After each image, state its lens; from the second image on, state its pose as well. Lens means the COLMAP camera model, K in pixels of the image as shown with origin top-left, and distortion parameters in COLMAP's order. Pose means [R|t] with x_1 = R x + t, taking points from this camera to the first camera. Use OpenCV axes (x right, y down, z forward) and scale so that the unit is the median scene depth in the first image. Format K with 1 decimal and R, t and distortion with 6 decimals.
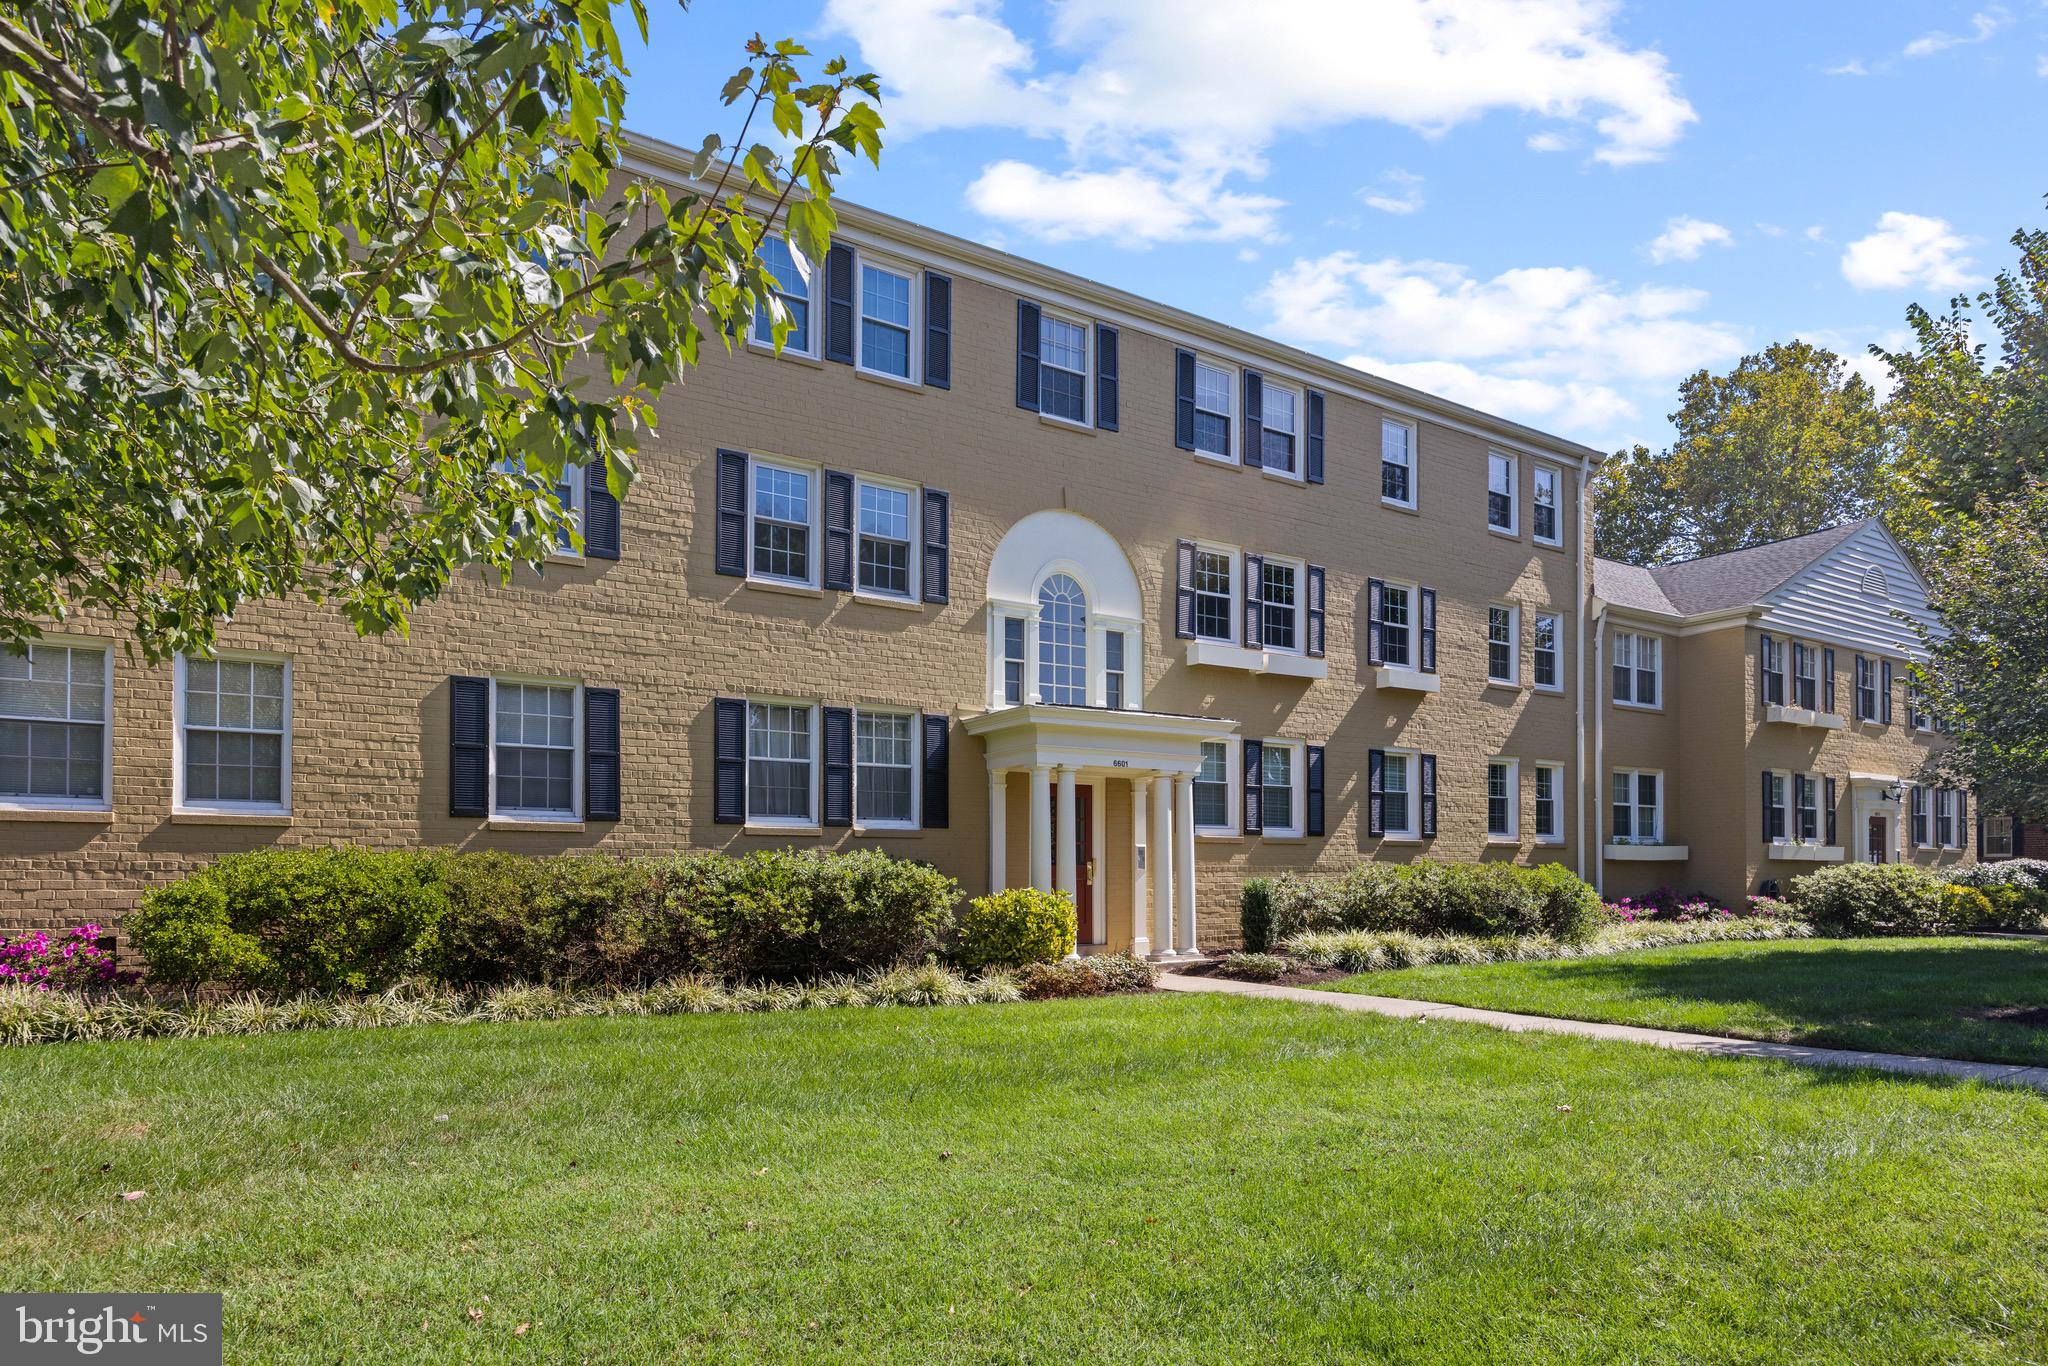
lens RADIAL K [[1076.2, 0, 1022.5], [0, 1076.2, 658.0], [0, 0, 1]] dist [0.005287, 0.000235]
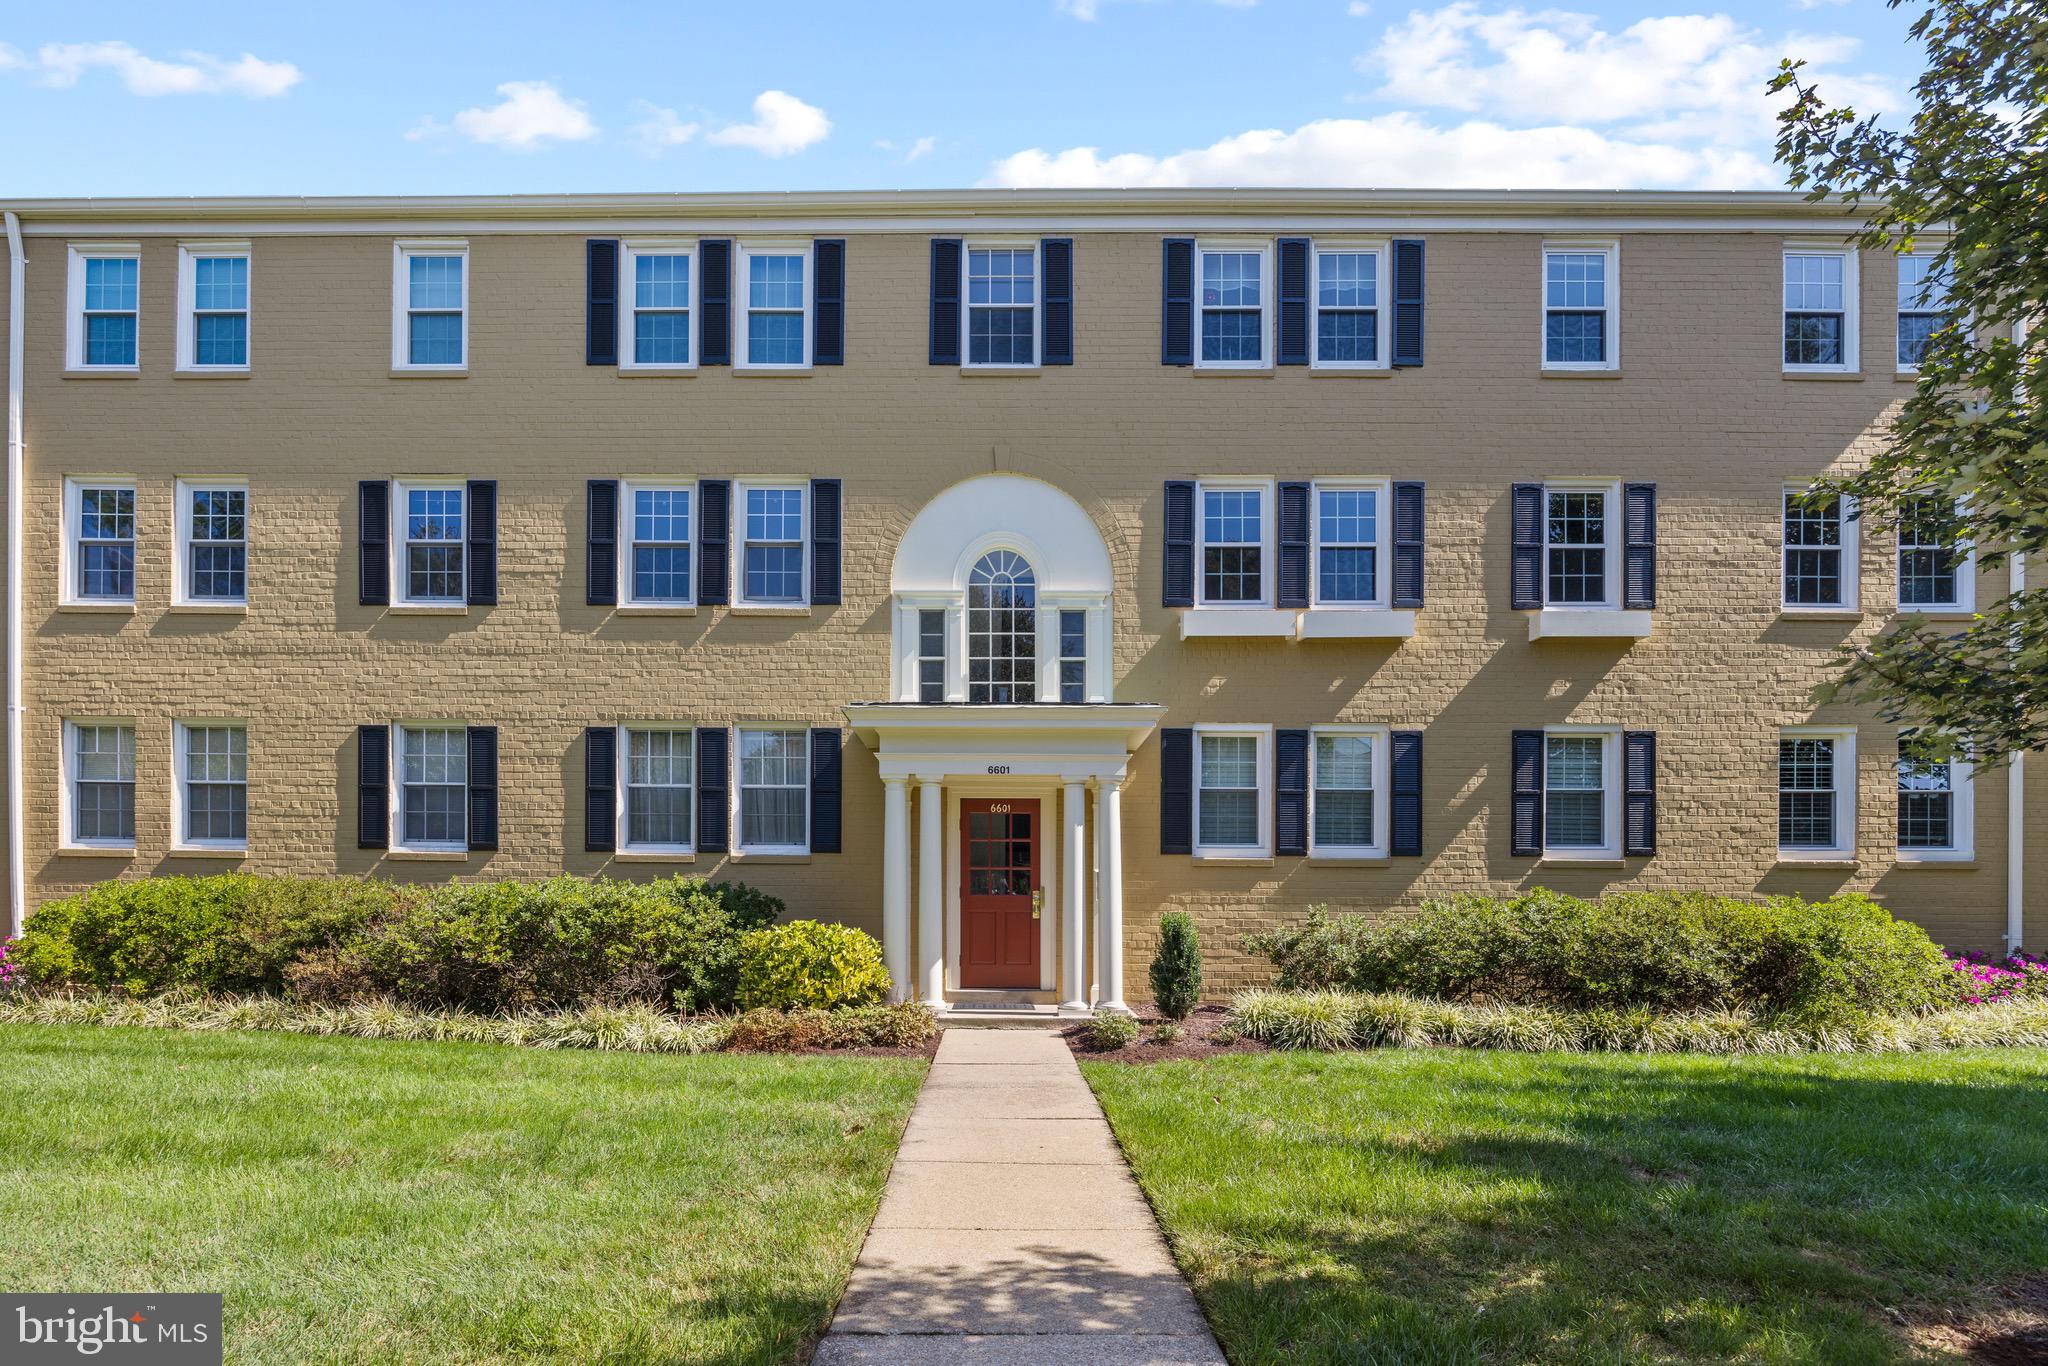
lens RADIAL K [[1087.2, 0, 1024.0], [0, 1087.2, 728.4], [0, 0, 1]] dist [-0.001951, -0.000038]
pose [[0.852000, -0.076984, -0.517850, 0.506245], [0.094262, 0.995522, 0.007090, 0.059129], [0.514986, -0.054854, 0.855442, 0.290405]]
